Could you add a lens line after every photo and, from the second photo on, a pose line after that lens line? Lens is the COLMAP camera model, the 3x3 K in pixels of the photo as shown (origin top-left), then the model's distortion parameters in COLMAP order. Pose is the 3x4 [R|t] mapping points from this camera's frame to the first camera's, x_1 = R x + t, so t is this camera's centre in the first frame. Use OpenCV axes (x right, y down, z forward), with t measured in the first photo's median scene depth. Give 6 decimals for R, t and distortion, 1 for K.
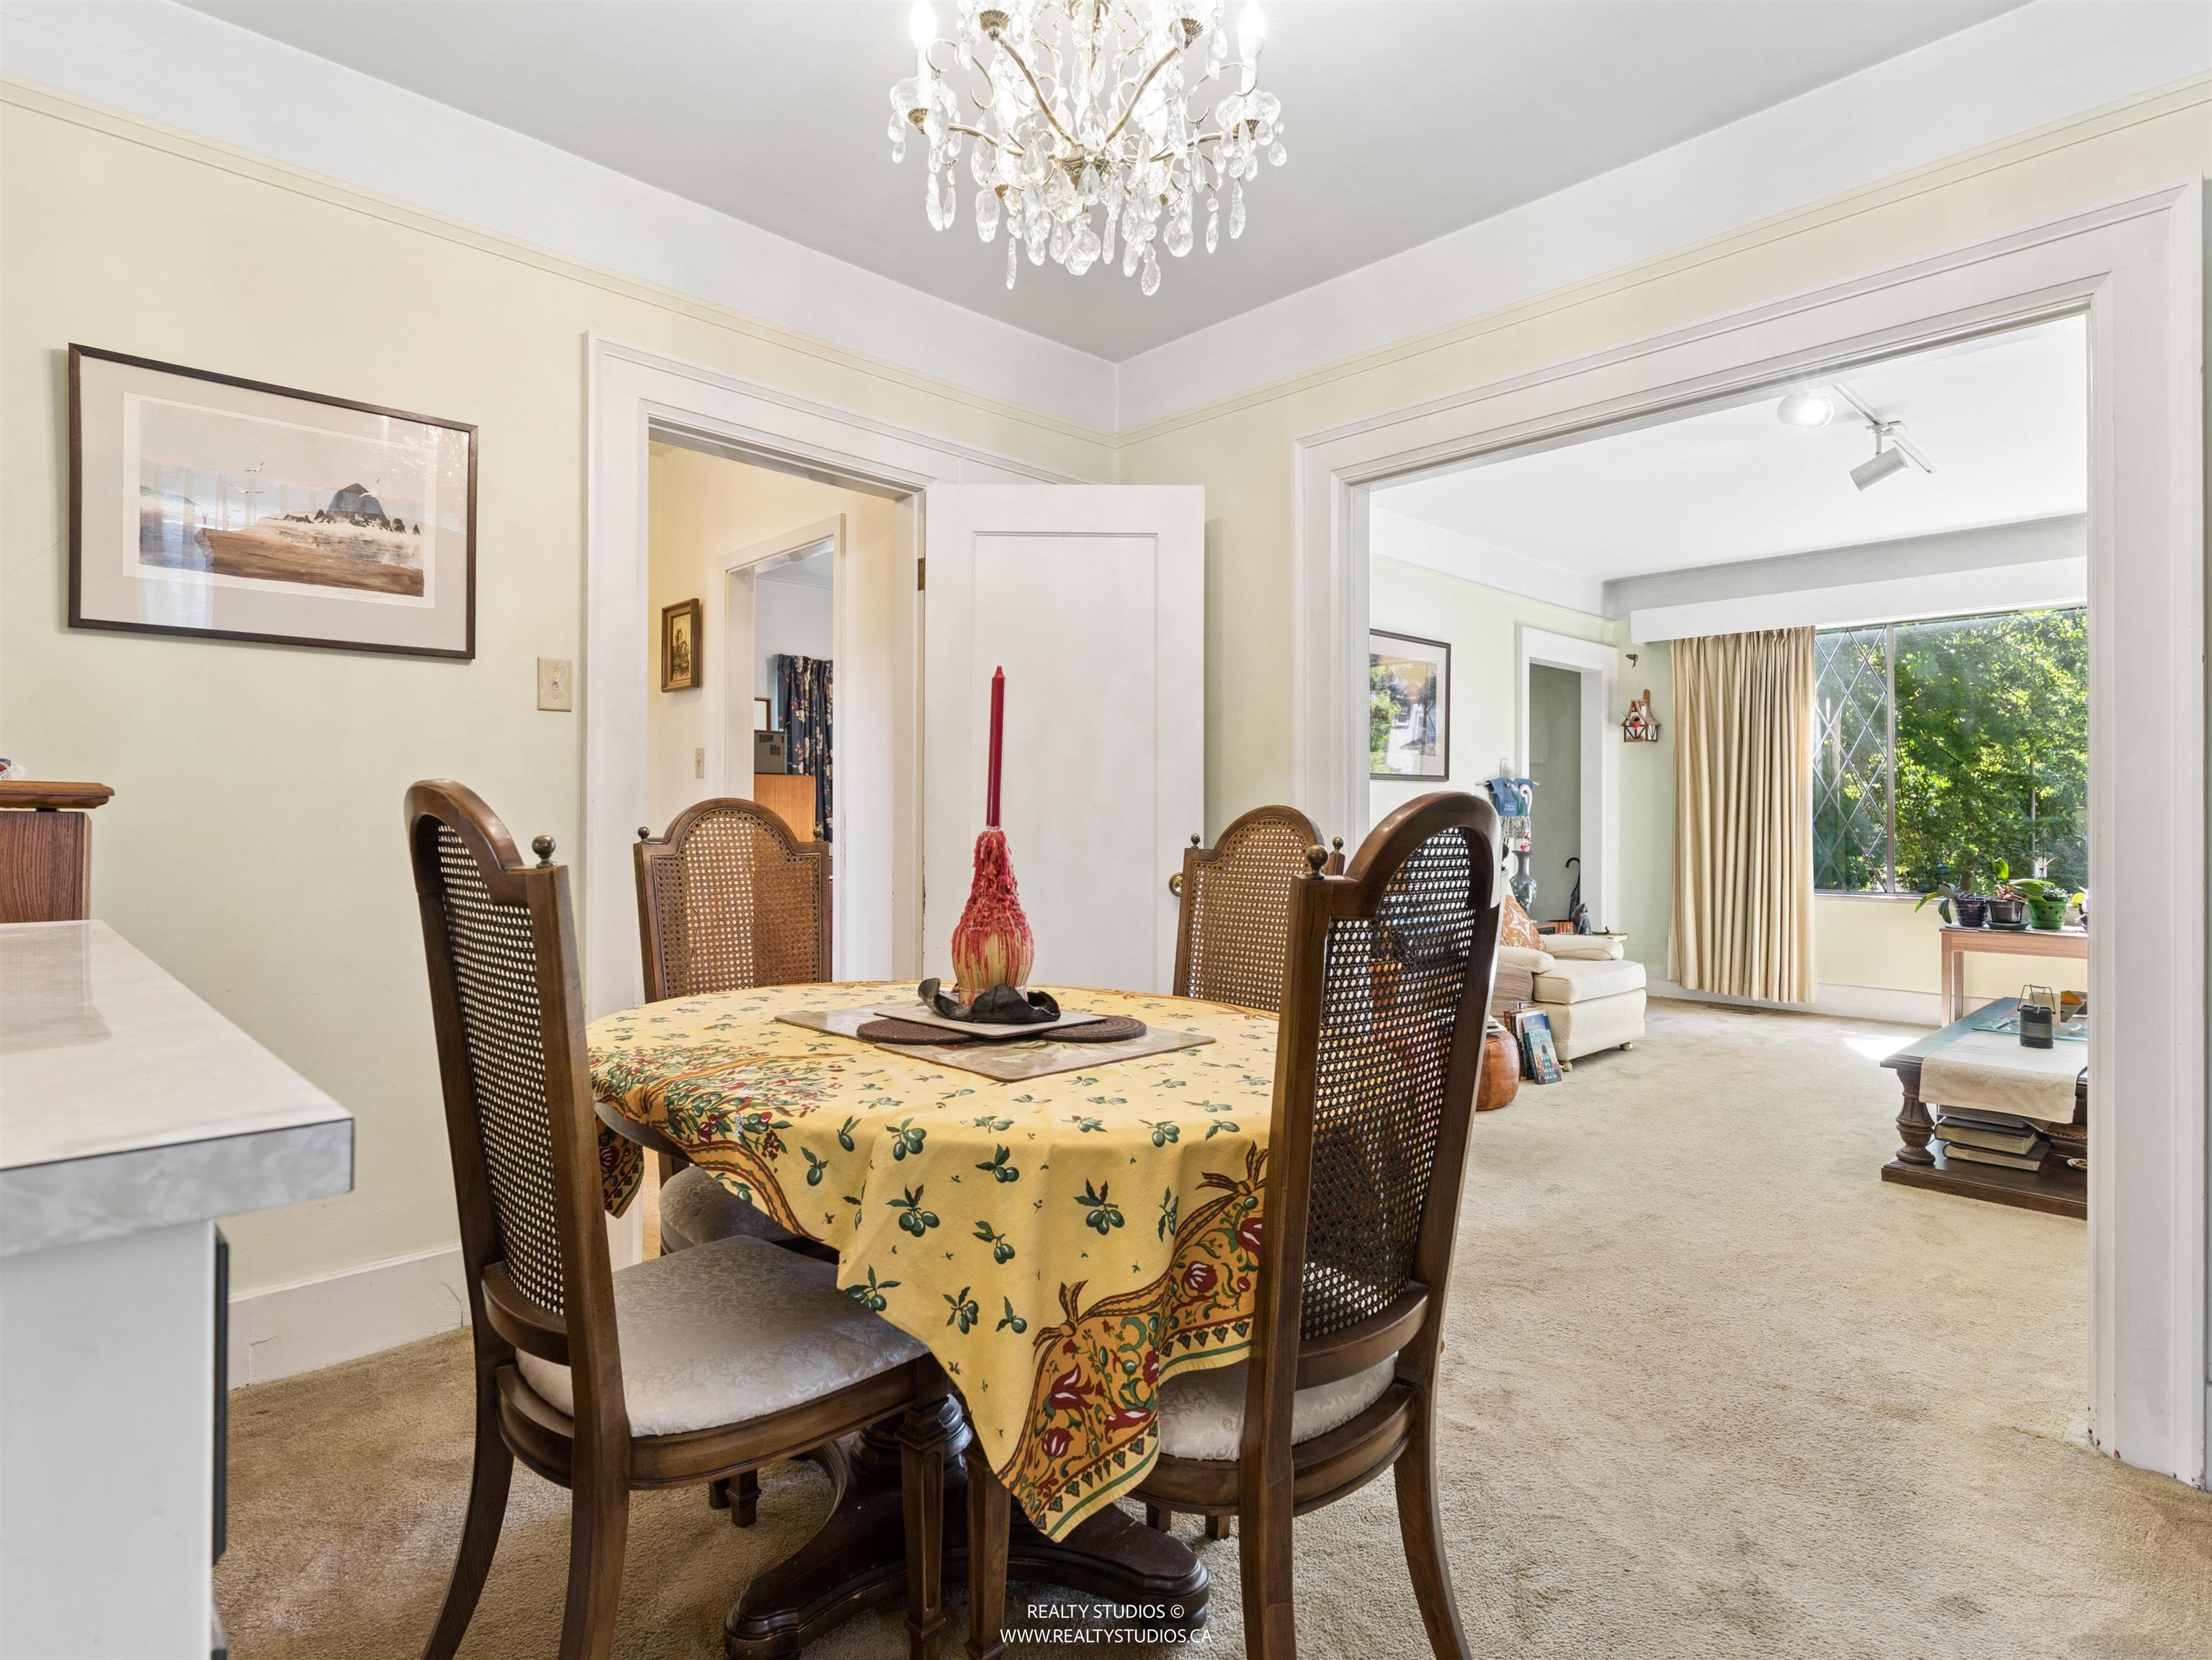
lens RADIAL K [[1172.9, 0, 1145.7], [0, 1172.9, 813.3], [0, 0, 1]] dist [0.001168, -0.000833]
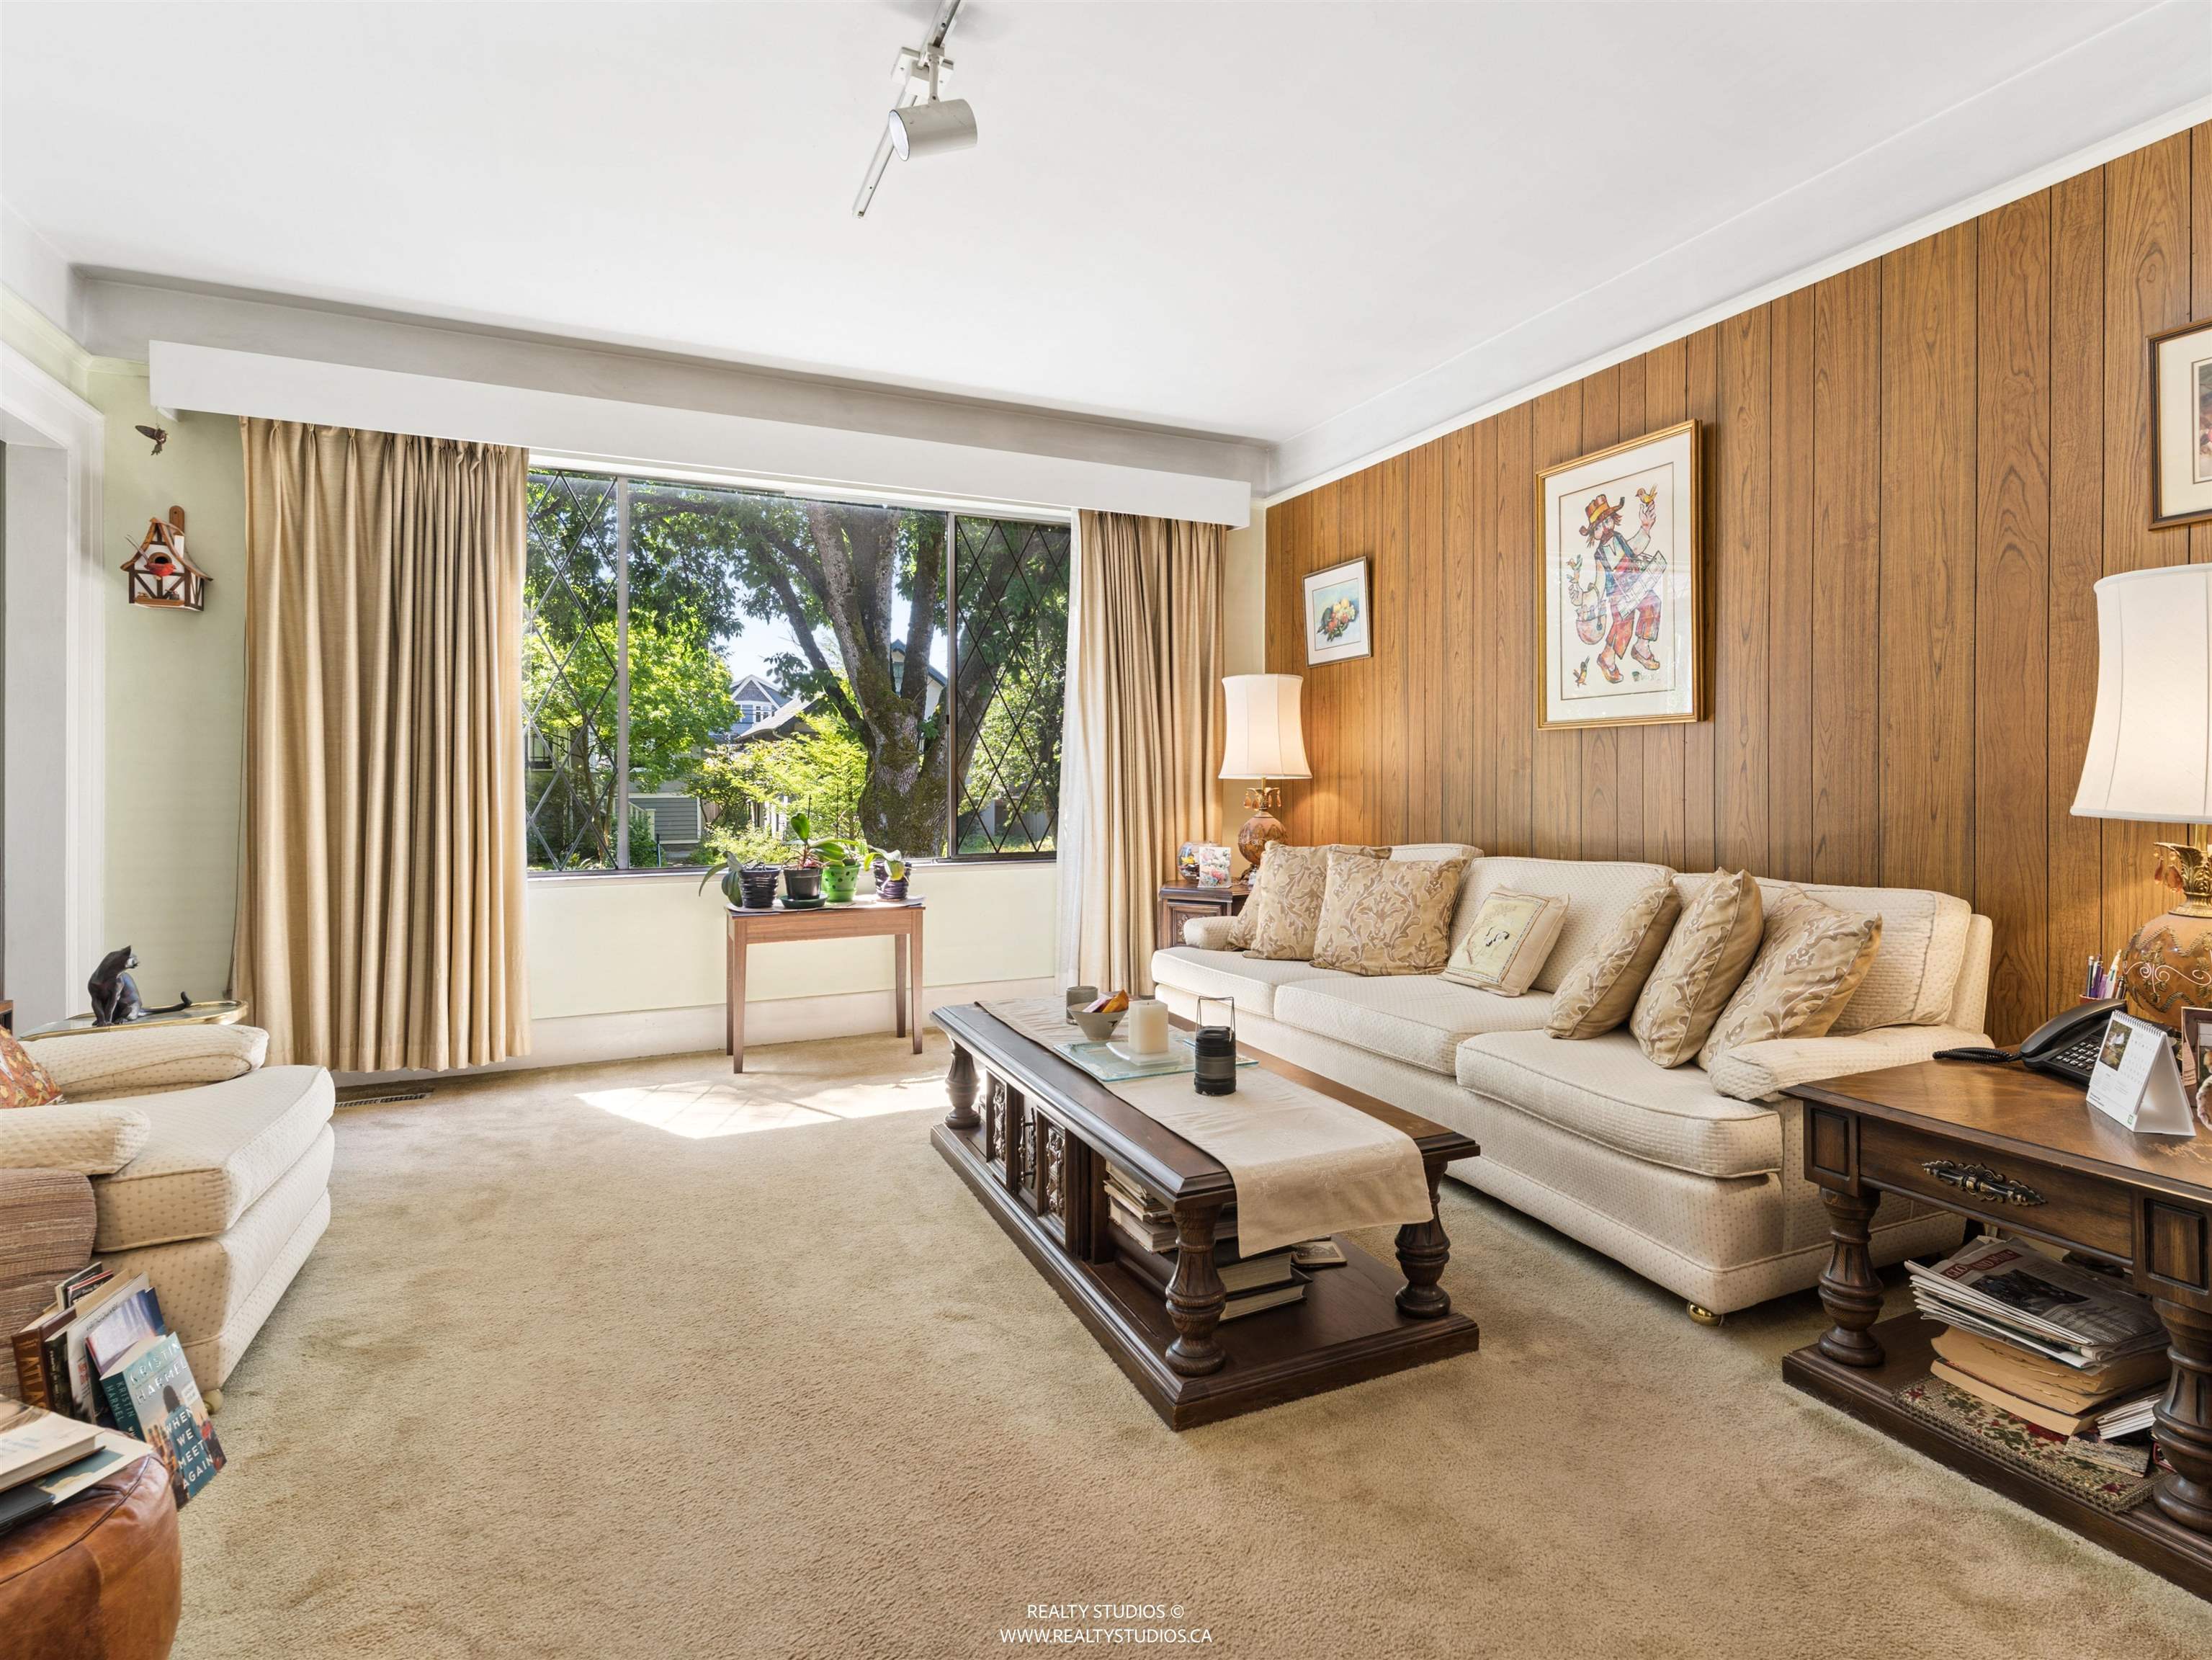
lens RADIAL K [[1197.0, 0, 1227.0], [0, 1197.0, 780.2], [0, 0, 1]] dist [0.000879, -0.000922]
pose [[0.299987, -0.000662, 0.953943, 0.085205], [-0.000584, 0.999999, 0.000878, 0.017057], [-0.953943, -0.000820, 0.299987, 0.519830]]
